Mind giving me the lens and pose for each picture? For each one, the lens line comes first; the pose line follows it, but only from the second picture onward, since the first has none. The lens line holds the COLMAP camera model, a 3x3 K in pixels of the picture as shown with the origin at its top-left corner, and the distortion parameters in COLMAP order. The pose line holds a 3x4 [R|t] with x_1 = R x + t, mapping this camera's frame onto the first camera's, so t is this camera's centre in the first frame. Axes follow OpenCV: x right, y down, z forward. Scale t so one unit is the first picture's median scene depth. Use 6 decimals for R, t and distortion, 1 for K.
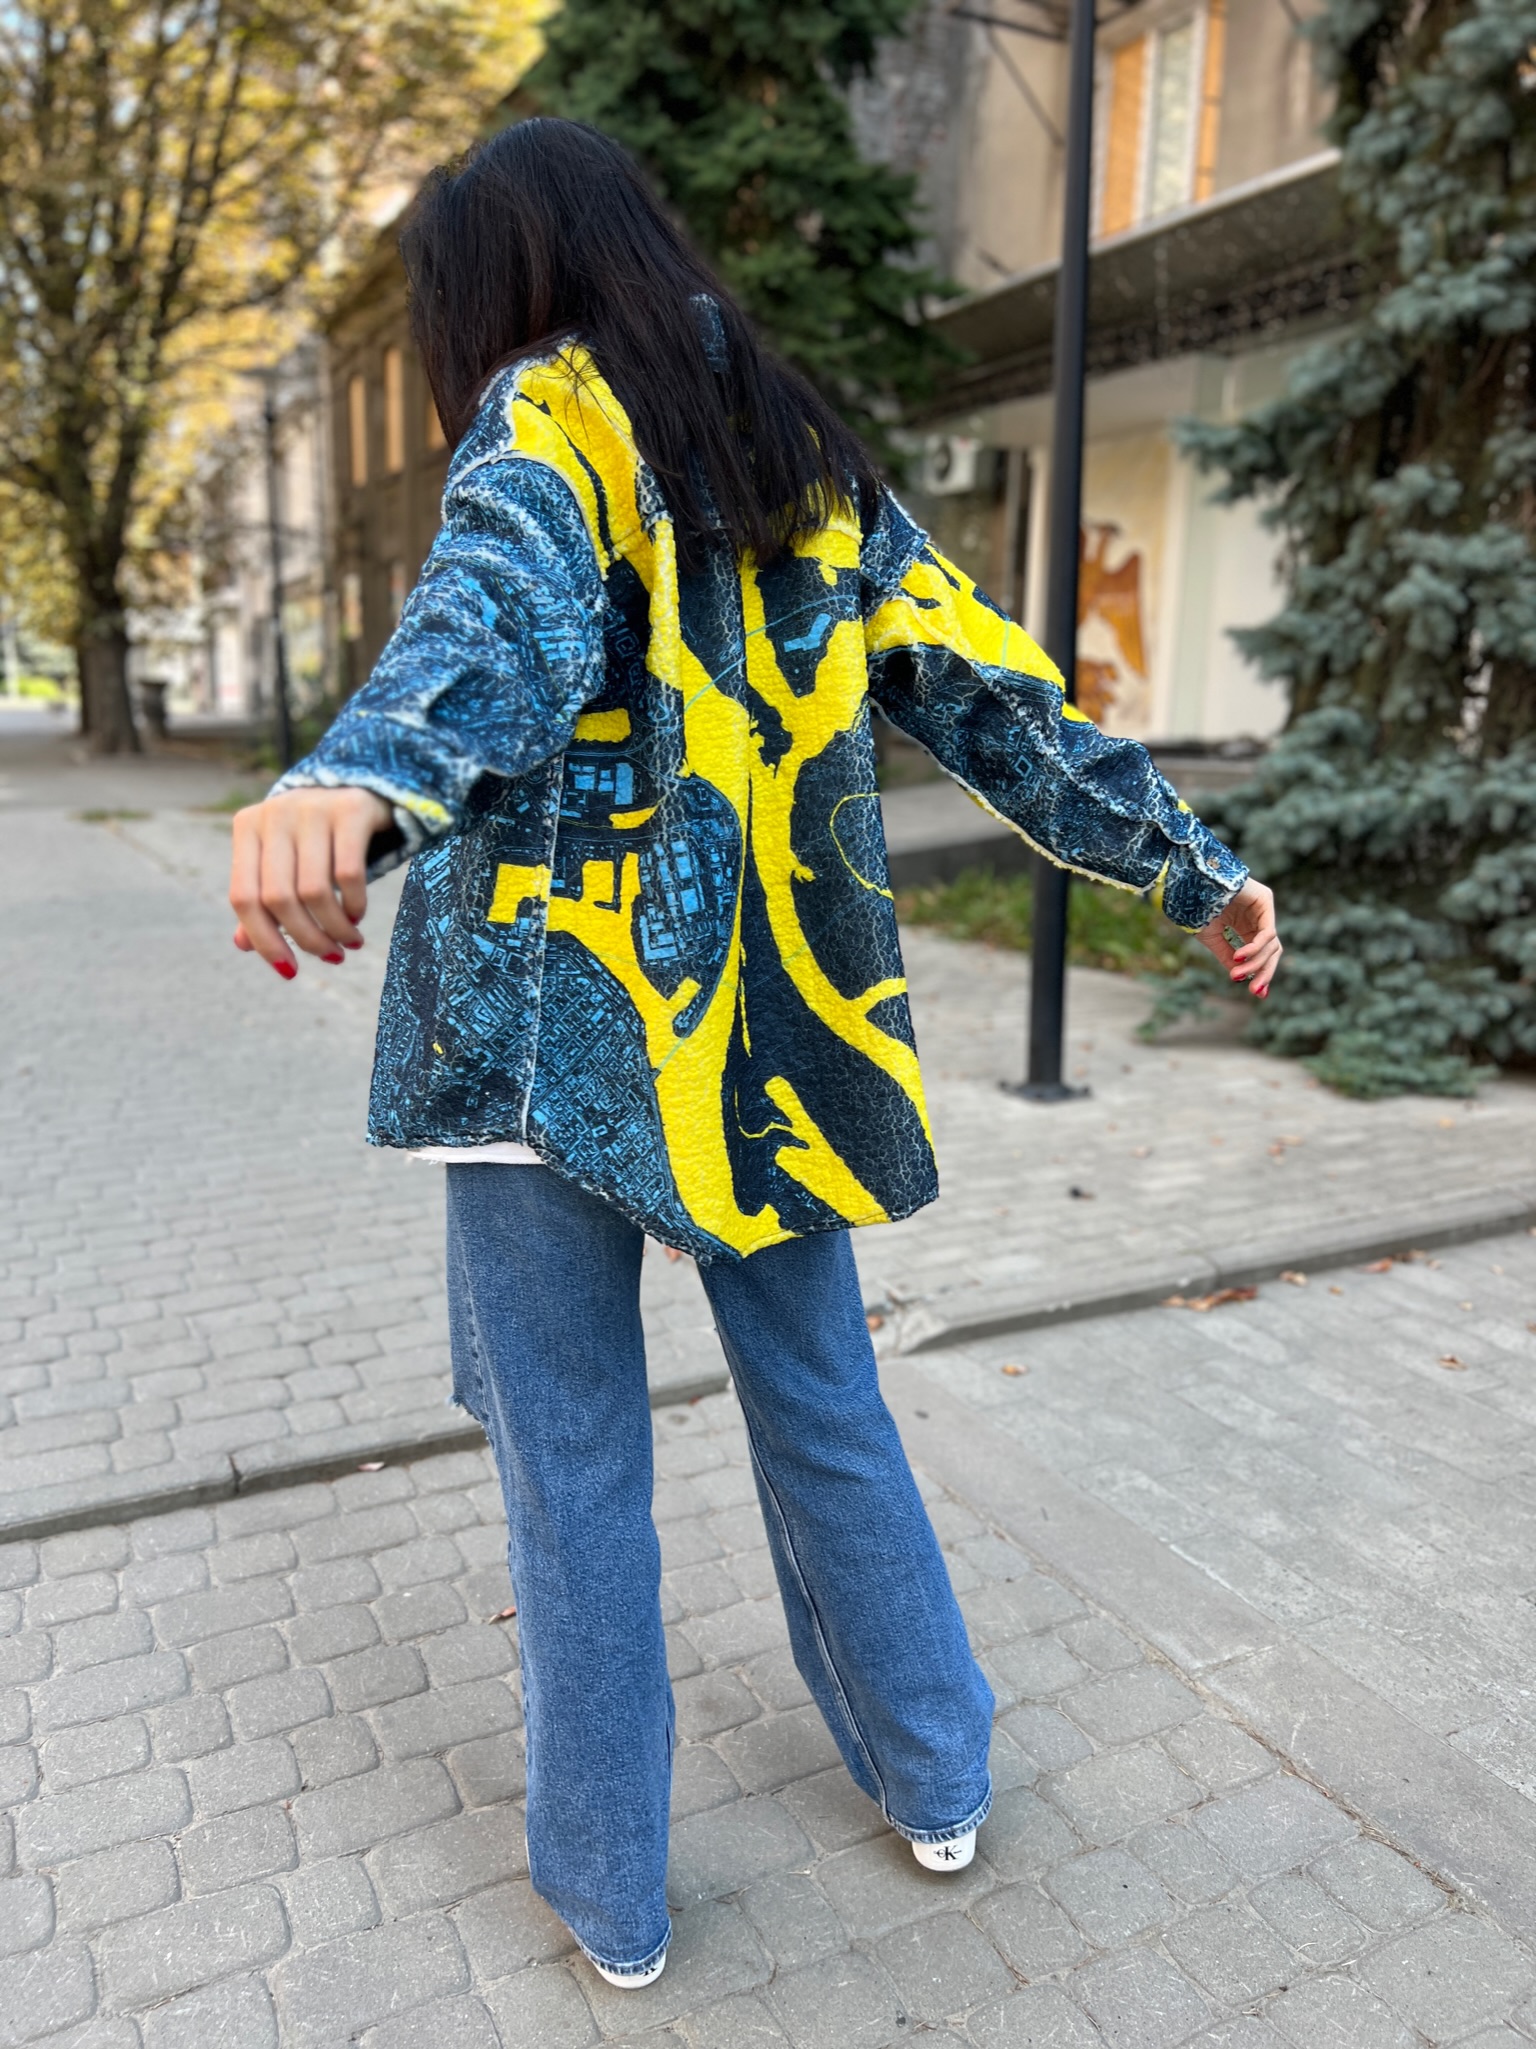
lens RADIAL K [[1562.1, 0, 803.7], [0, 1562.1, 1062.6], [0, 0, 1]] dist [0.038105, -0.047164]
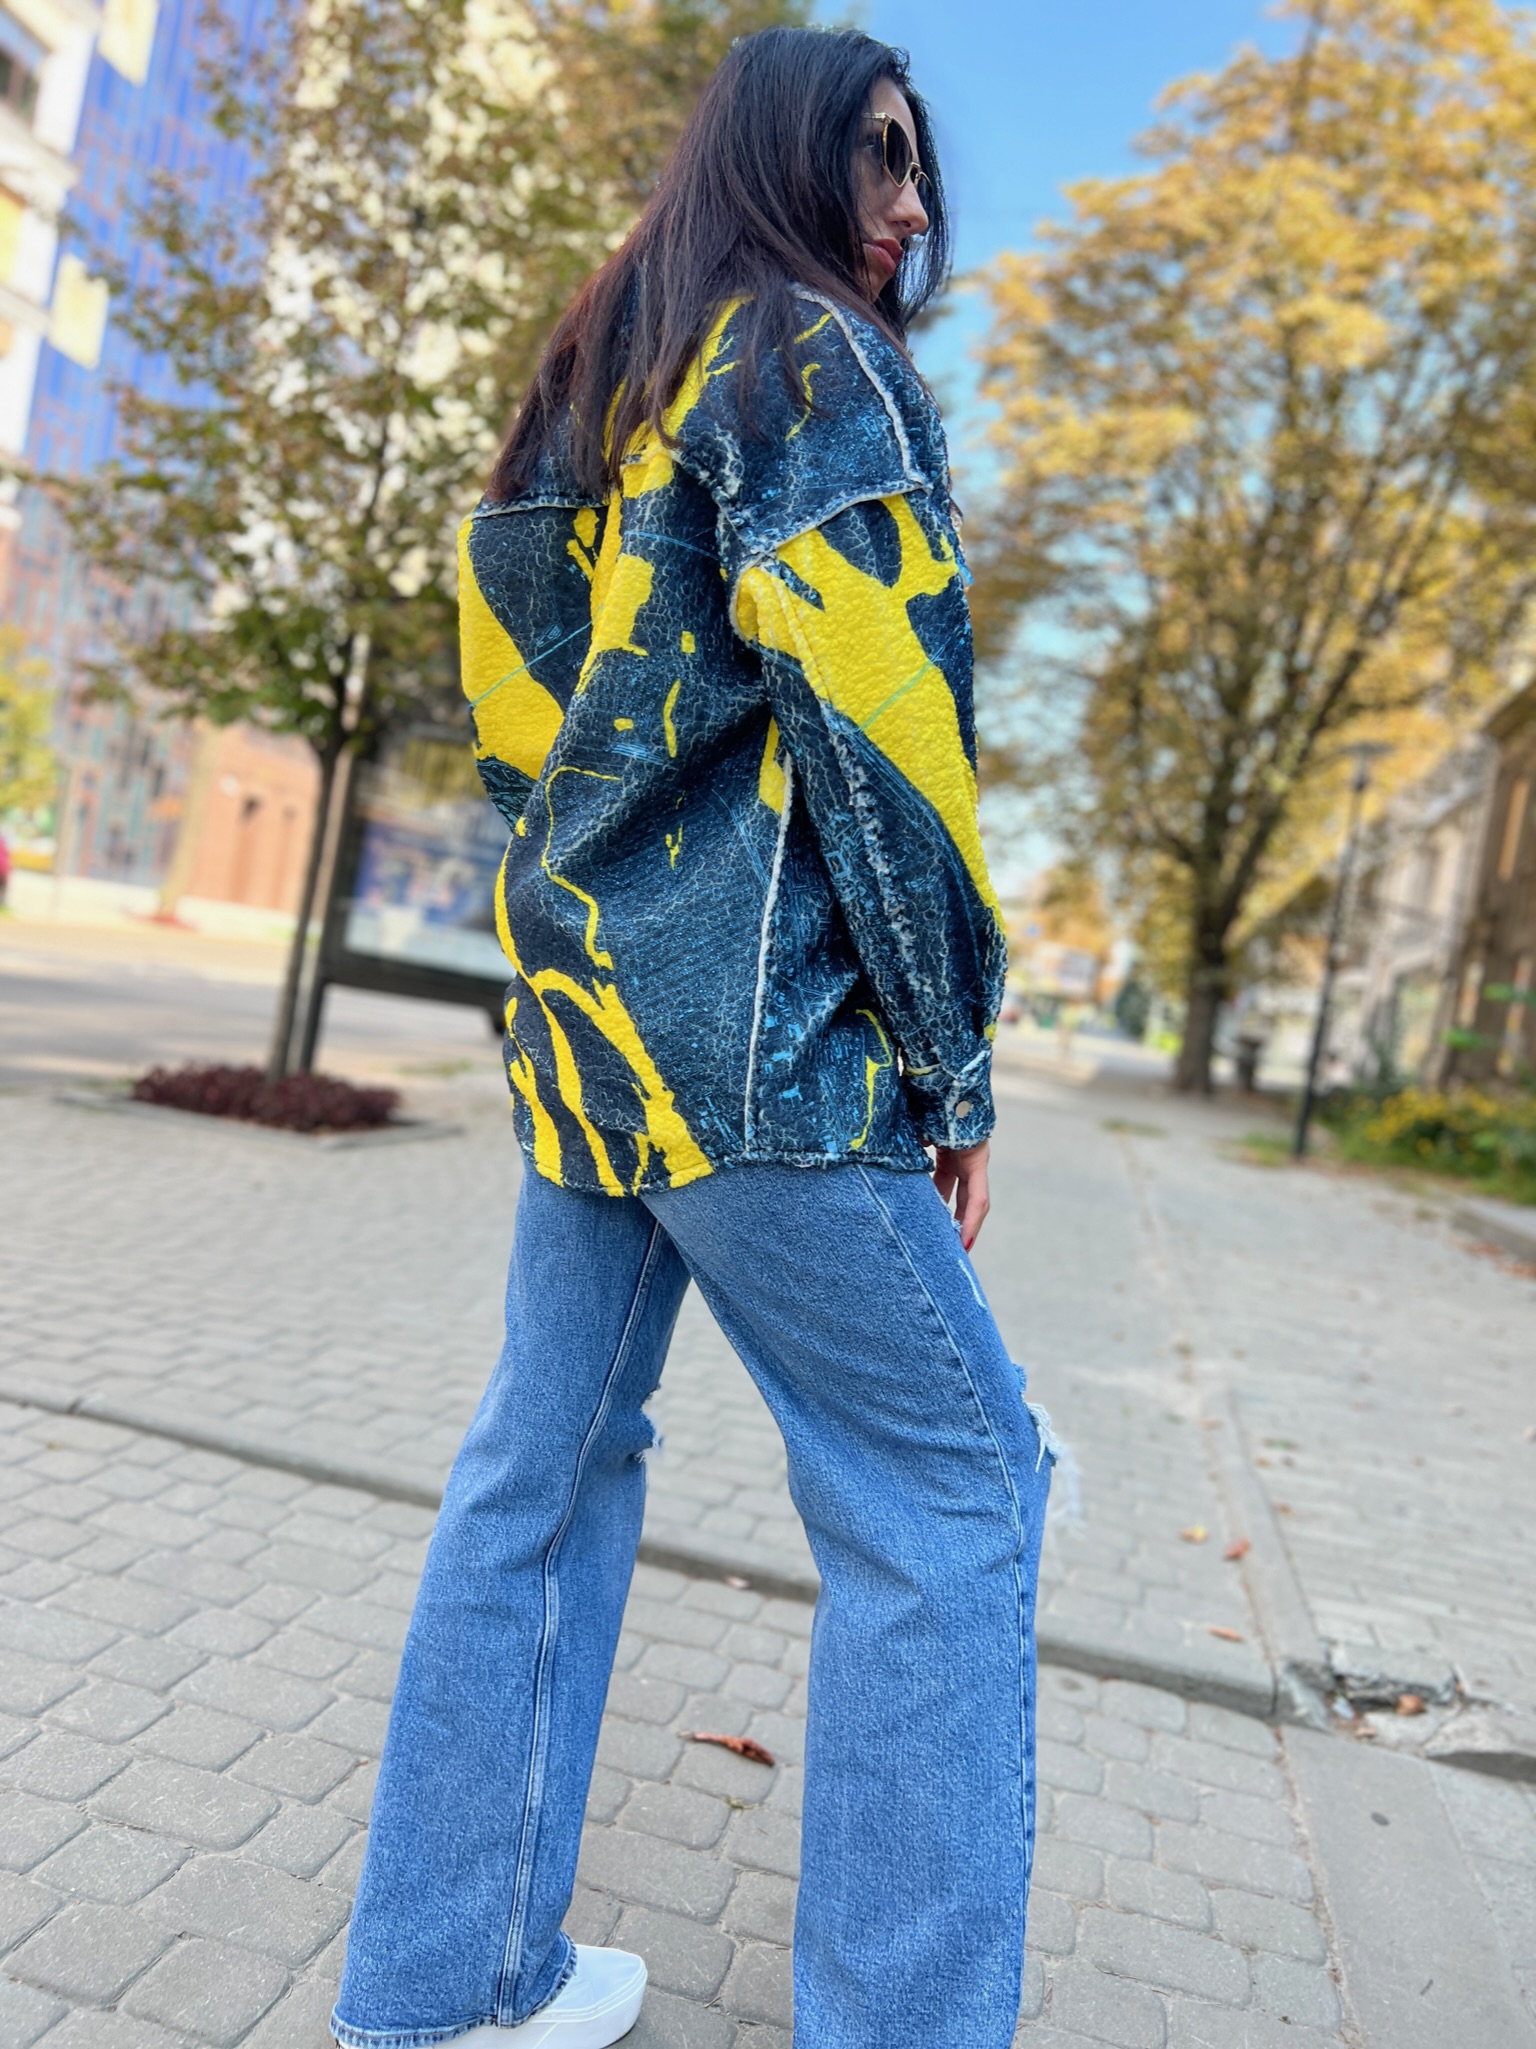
lens RADIAL K [[1562.1, 0, 748.0], [0, 1562.1, 1014.6], [0, 0, 1]] dist [0.038105, -0.047164]
pose [[0.744048, 0.112116, -0.658652, 0.171858], [-0.284405, 0.945193, -0.160388, 0.042283], [0.604571, 0.306661, 0.735155, 0.099182]]
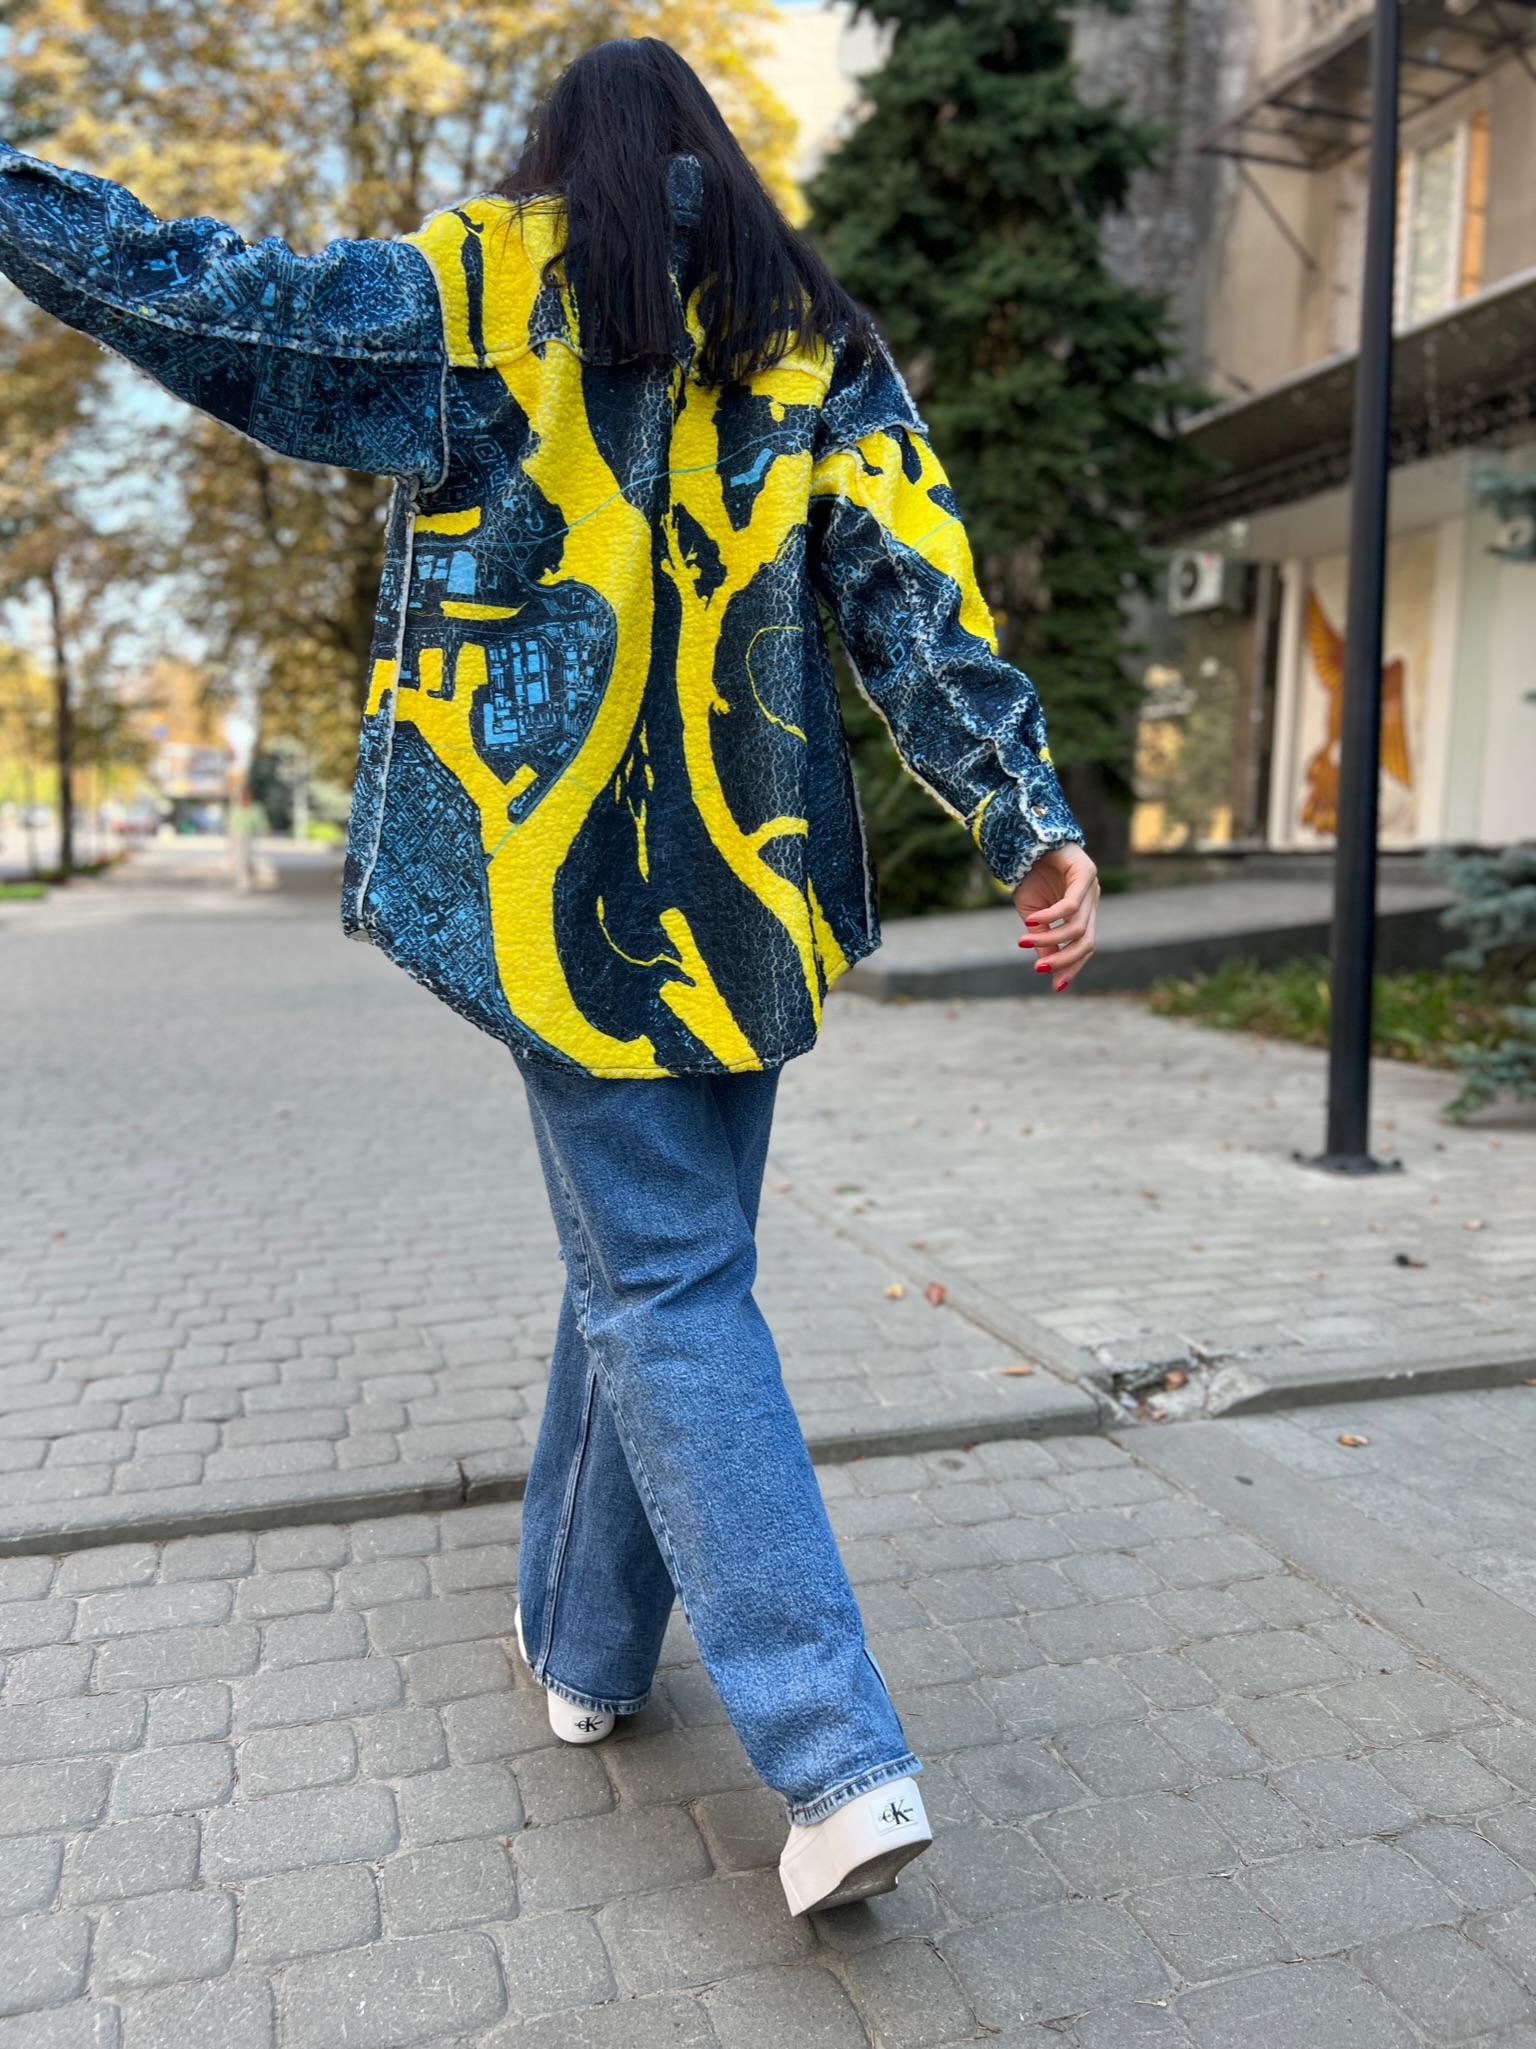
lens RADIAL K [[1562.1, 0, 744.1], [0, 1562.1, 1018.0], [0, 0, 1]] dist [0.038105, -0.047164]
pose [[0.983730, 0.012887, -0.179189, -0.023394], [-0.033694, 0.992959, -0.113562, 0.048783], [0.176464, 0.117752, 0.977238, 0.060108]]
